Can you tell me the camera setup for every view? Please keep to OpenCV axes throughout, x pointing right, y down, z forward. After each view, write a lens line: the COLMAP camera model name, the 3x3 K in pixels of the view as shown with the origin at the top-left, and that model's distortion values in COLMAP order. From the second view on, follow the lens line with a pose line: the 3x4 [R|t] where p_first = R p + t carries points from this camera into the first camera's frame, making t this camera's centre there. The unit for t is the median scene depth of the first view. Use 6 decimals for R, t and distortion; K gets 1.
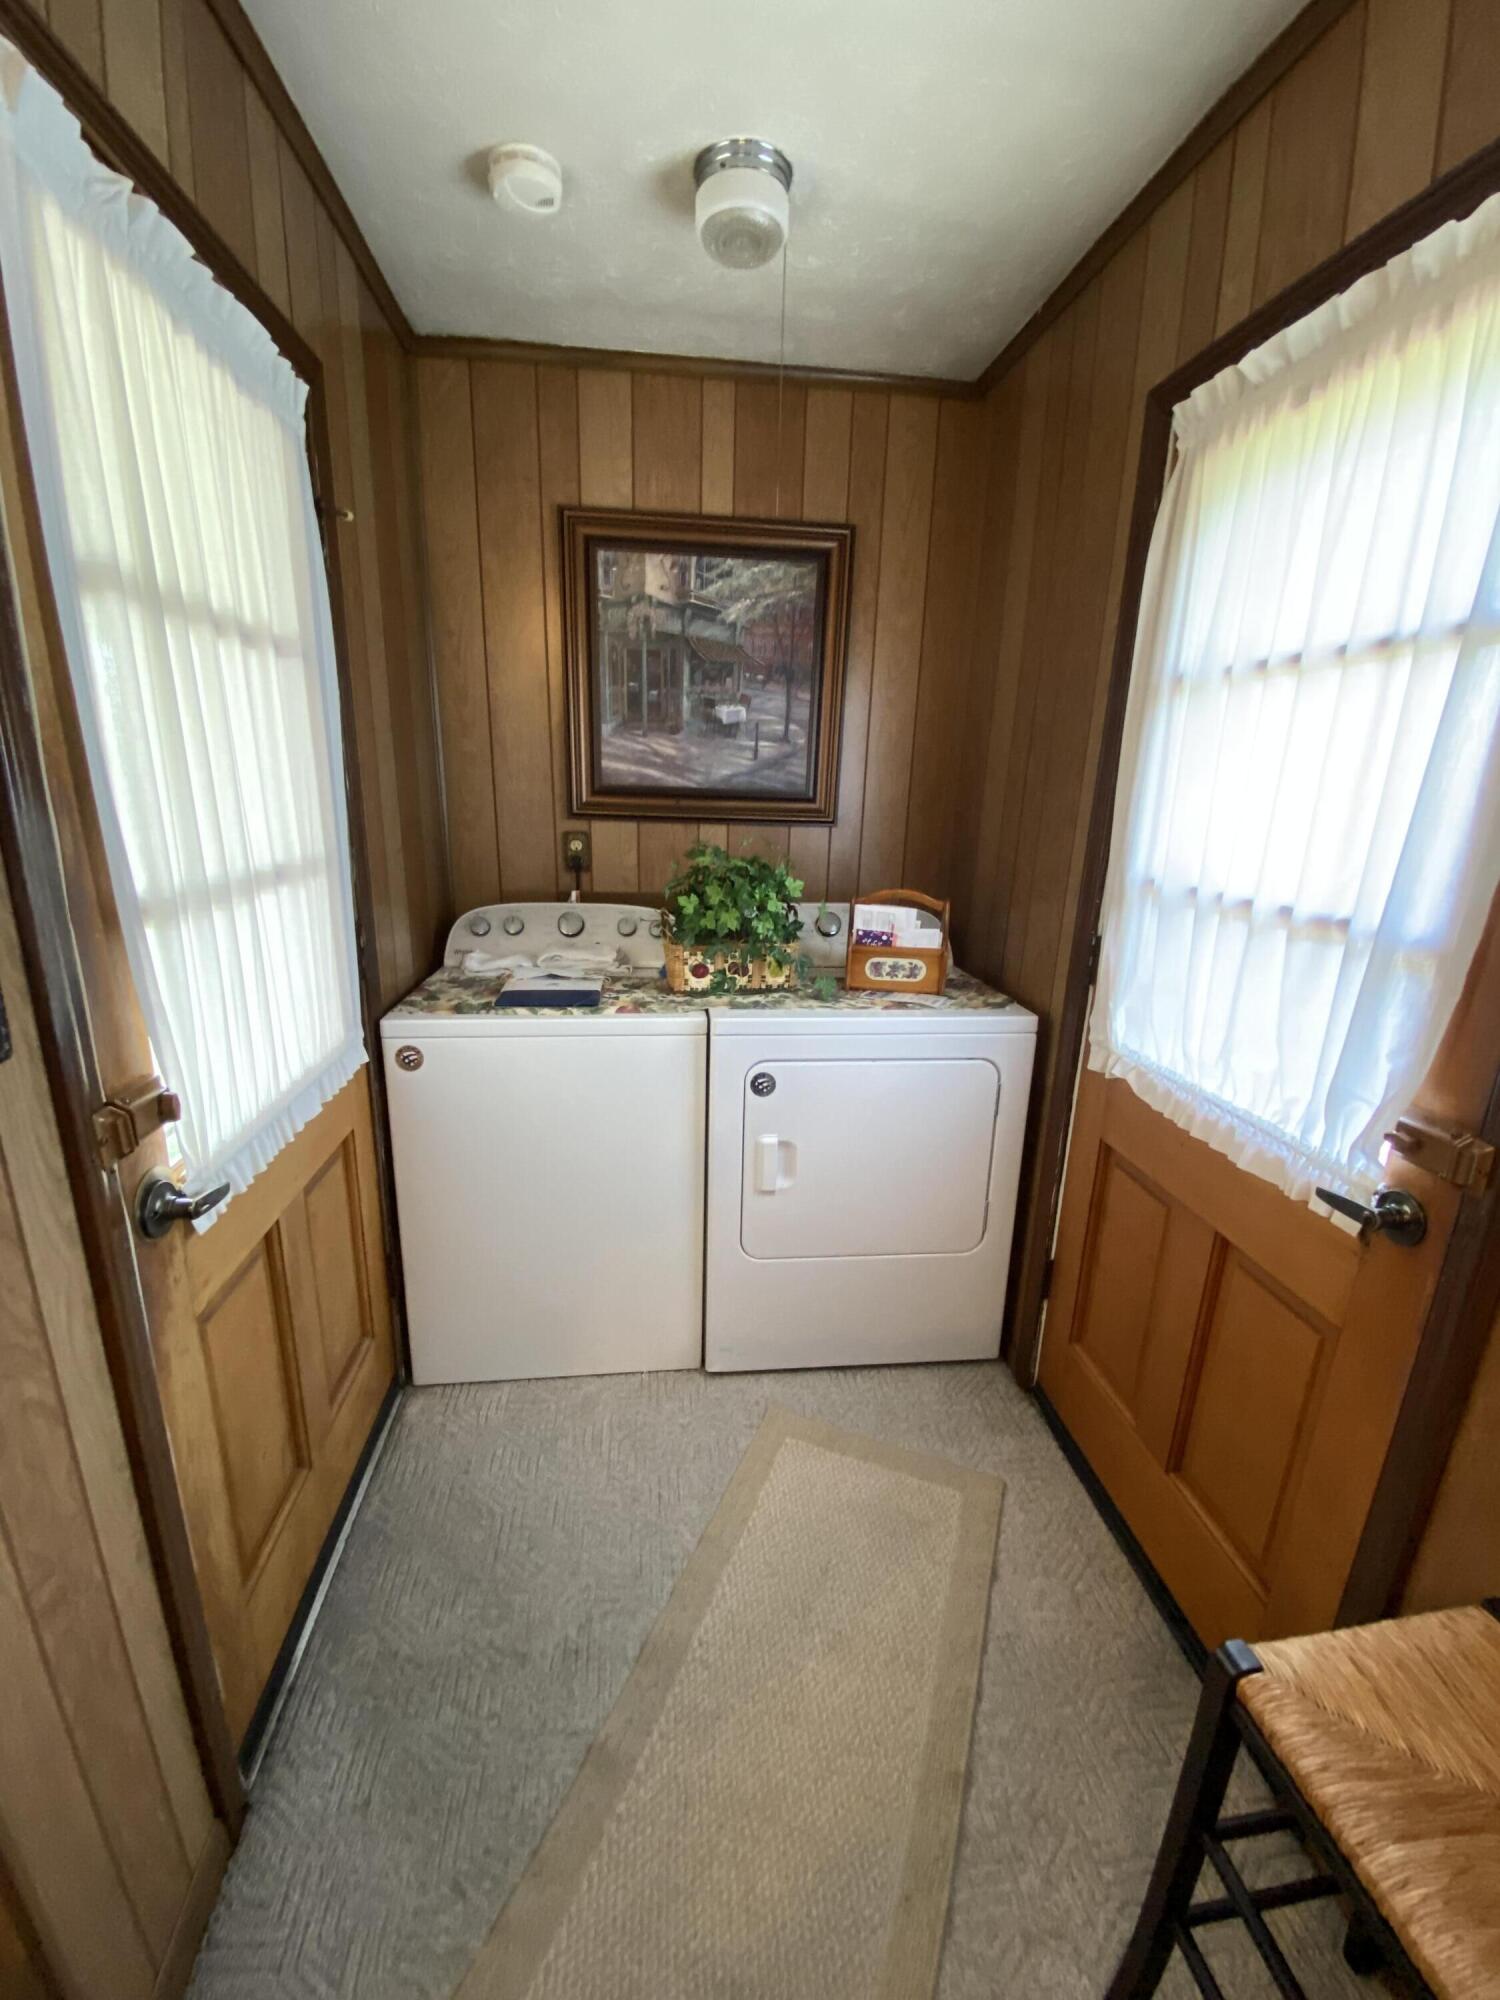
lens RADIAL K [[799.2, 0, 750.3], [0, 799.2, 999.5], [0, 0, 1]] dist [-0.003110, -0.001339]
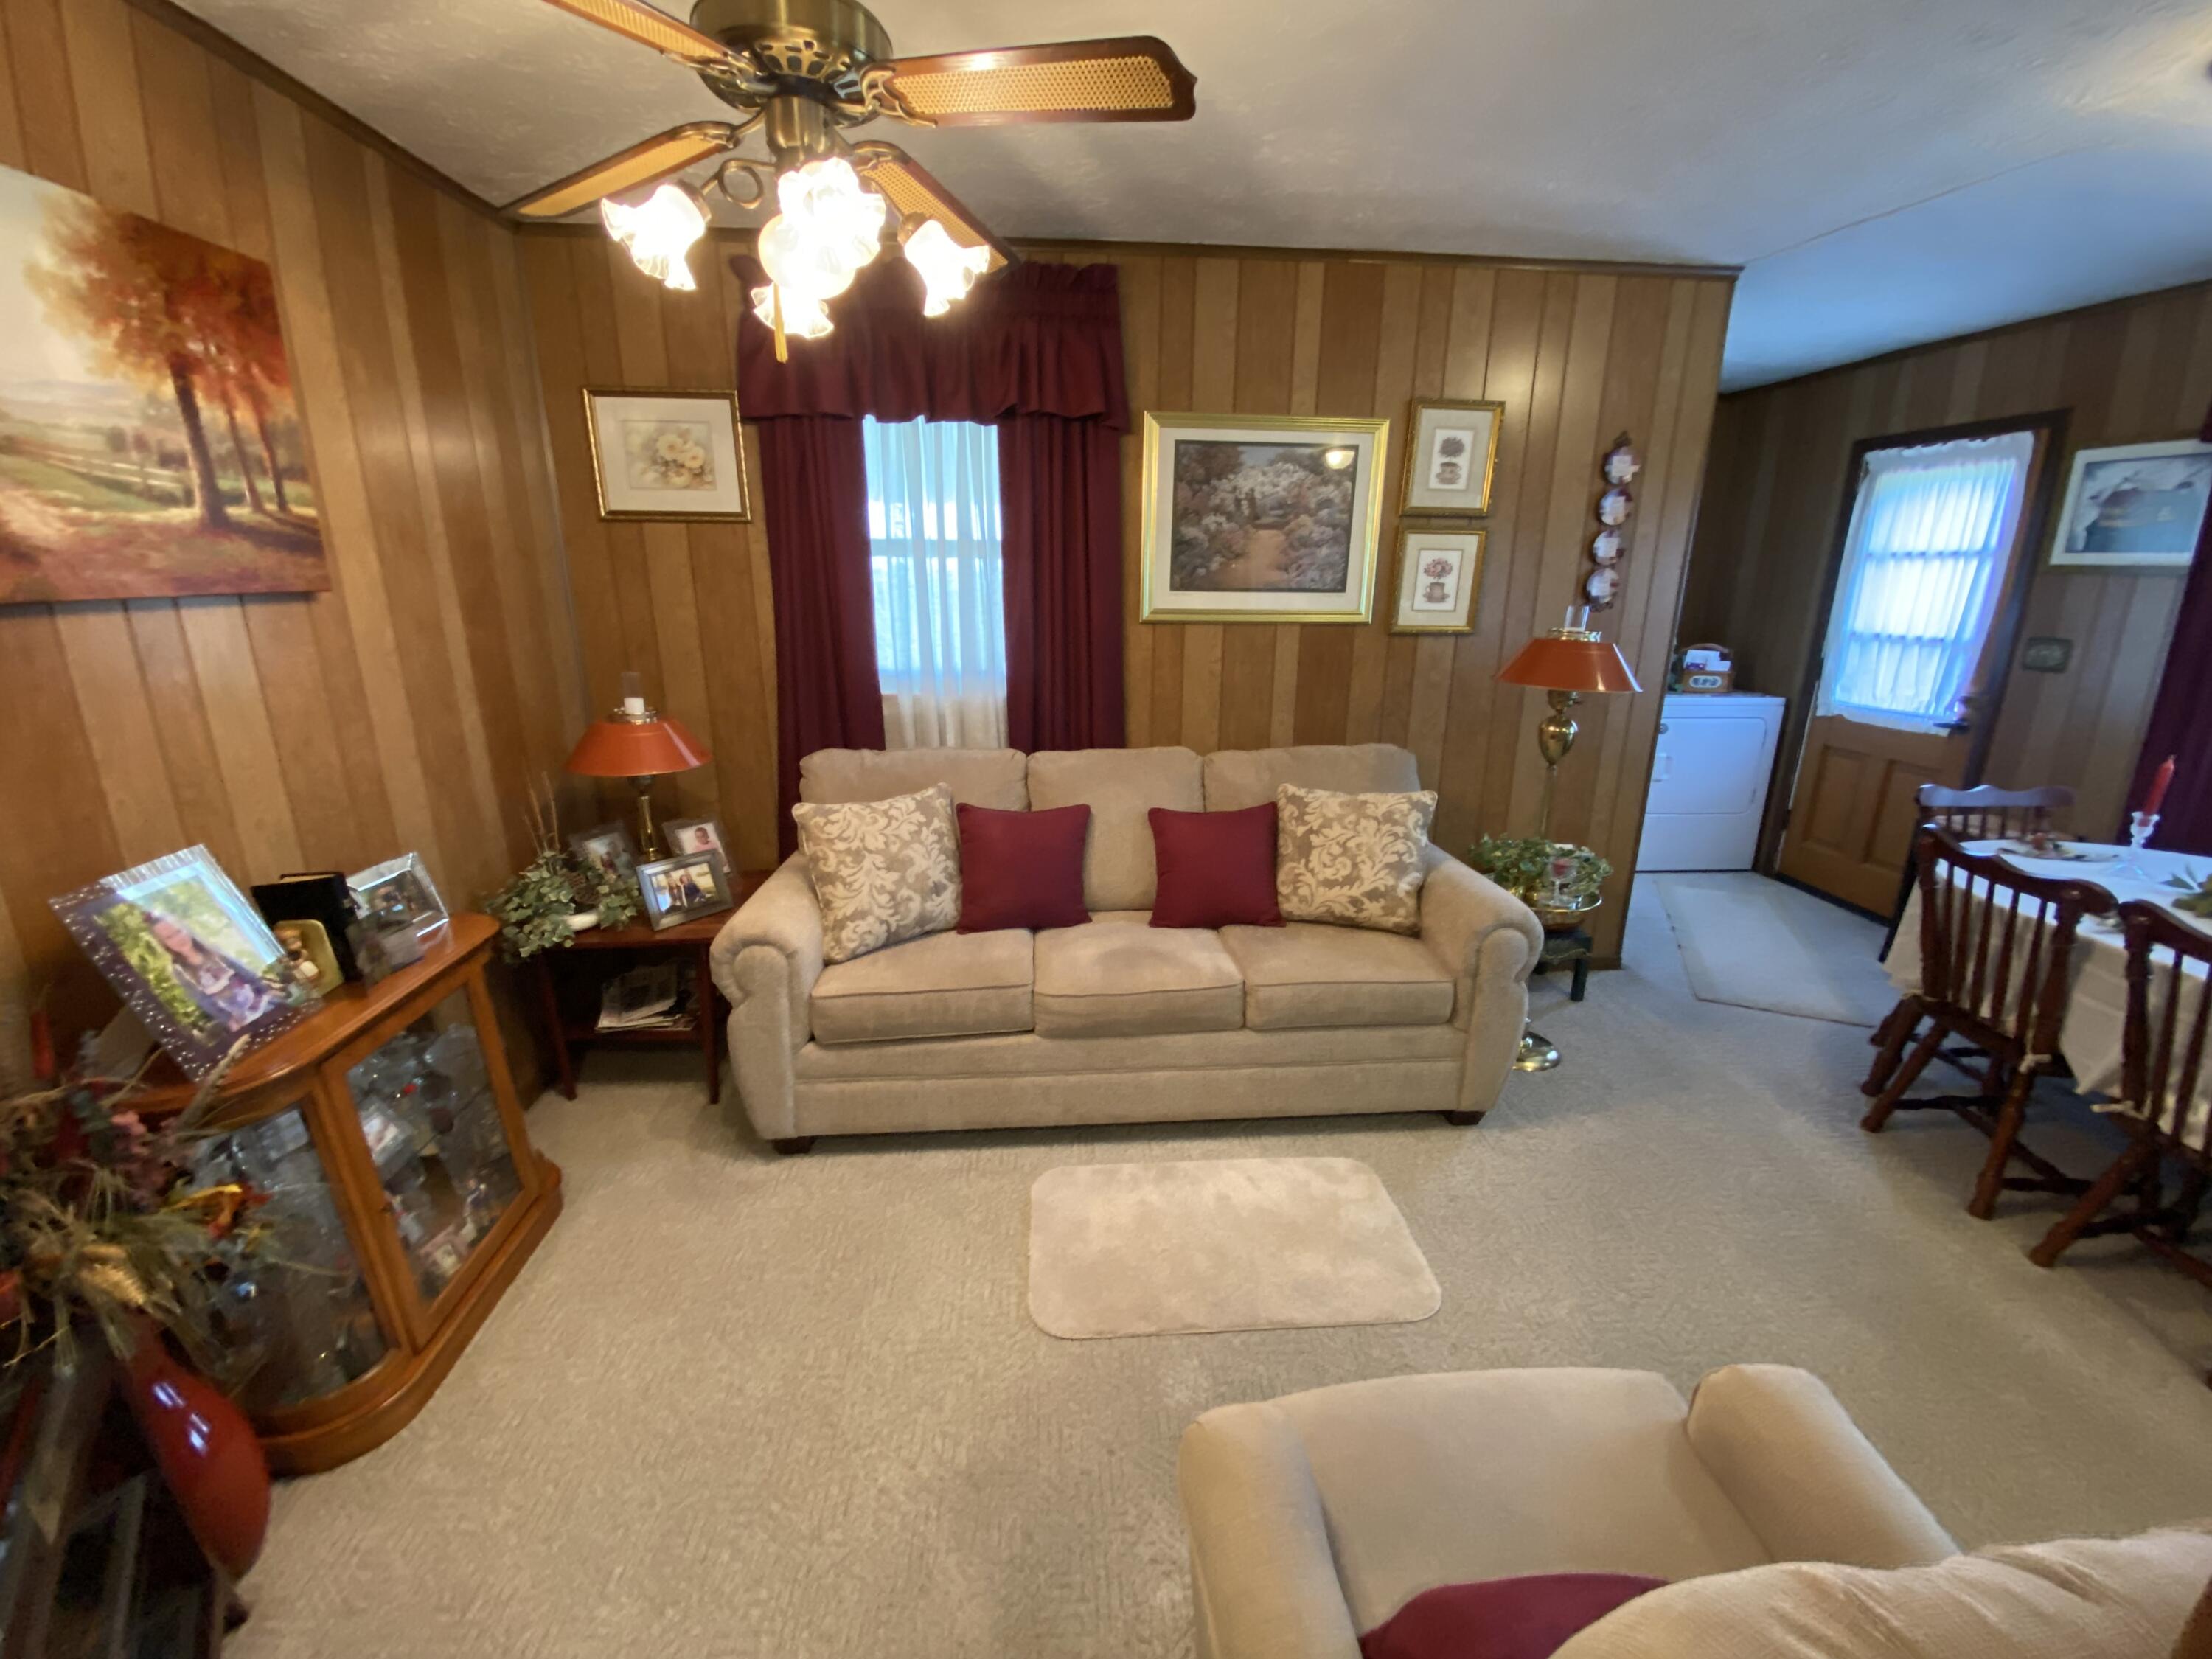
lens RADIAL K [[883.9, 0, 1111.6], [0, 883.9, 830.1], [0, 0, 1]] dist [-0.003110, -0.001339]
pose [[0.997577, -0.013290, -0.068291, -1.244935], [0.014408, 0.999770, 0.015904, 0.298347], [0.068064, -0.016849, 0.997539, -1.464919]]
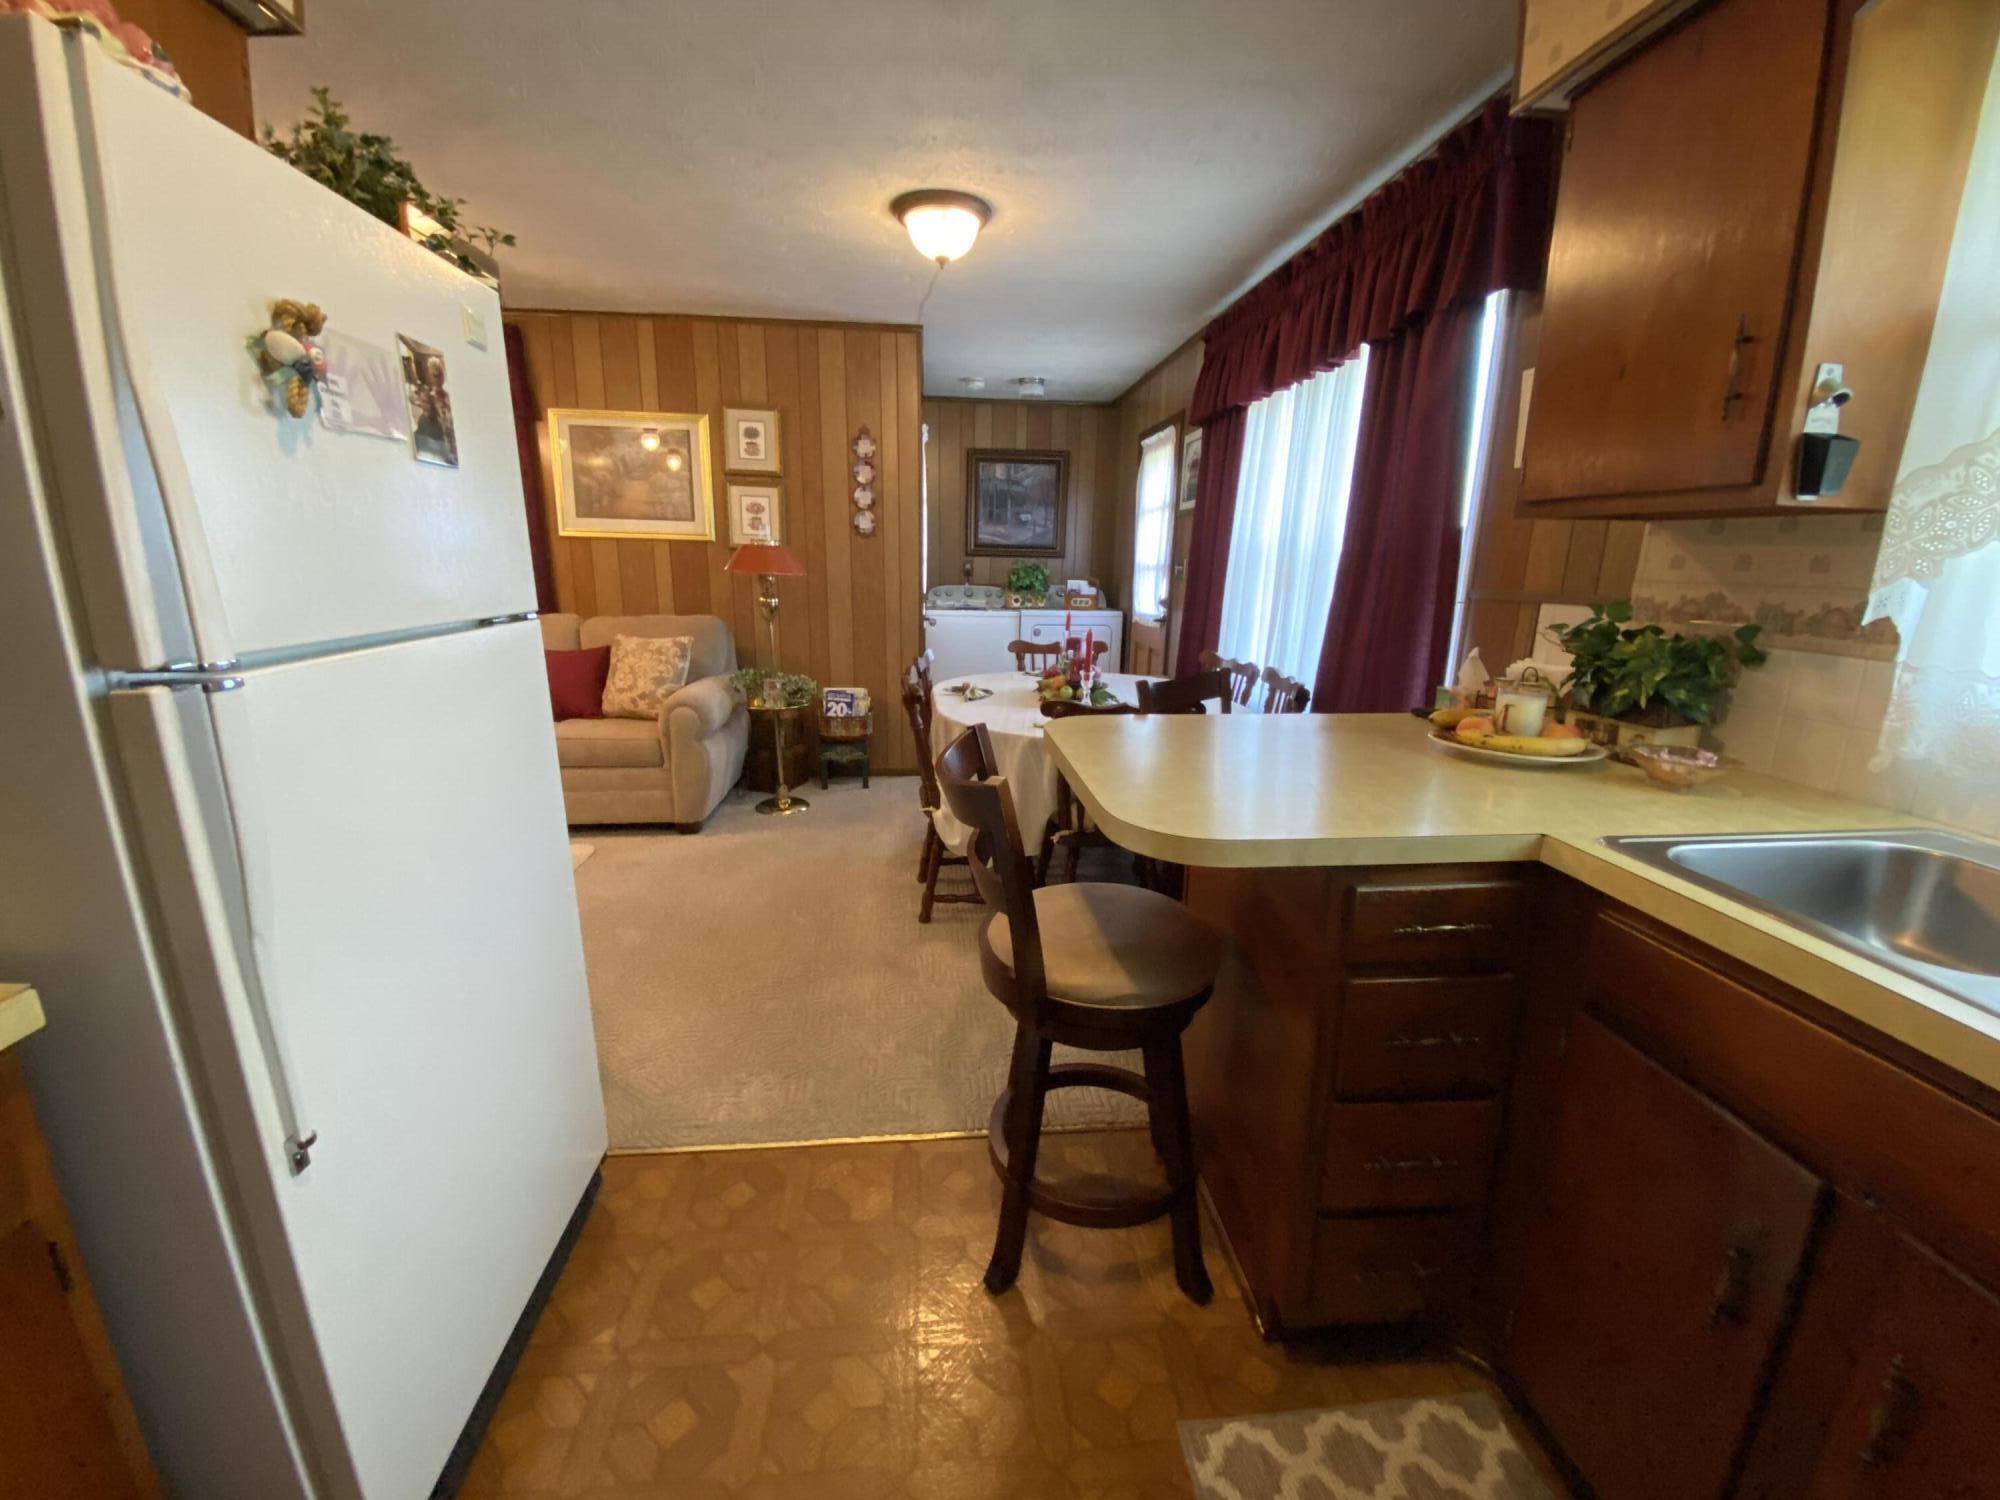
lens RADIAL K [[799.2, 0, 990.9], [0, 799.2, 737.9], [0, 0, 1]] dist [-0.003110, -0.001339]
pose [[0.998959, 0.000270, -0.045605, -0.020230], [-0.001845, 0.999403, -0.034491, 0.585362], [0.045569, 0.034539, 0.998364, -2.035498]]
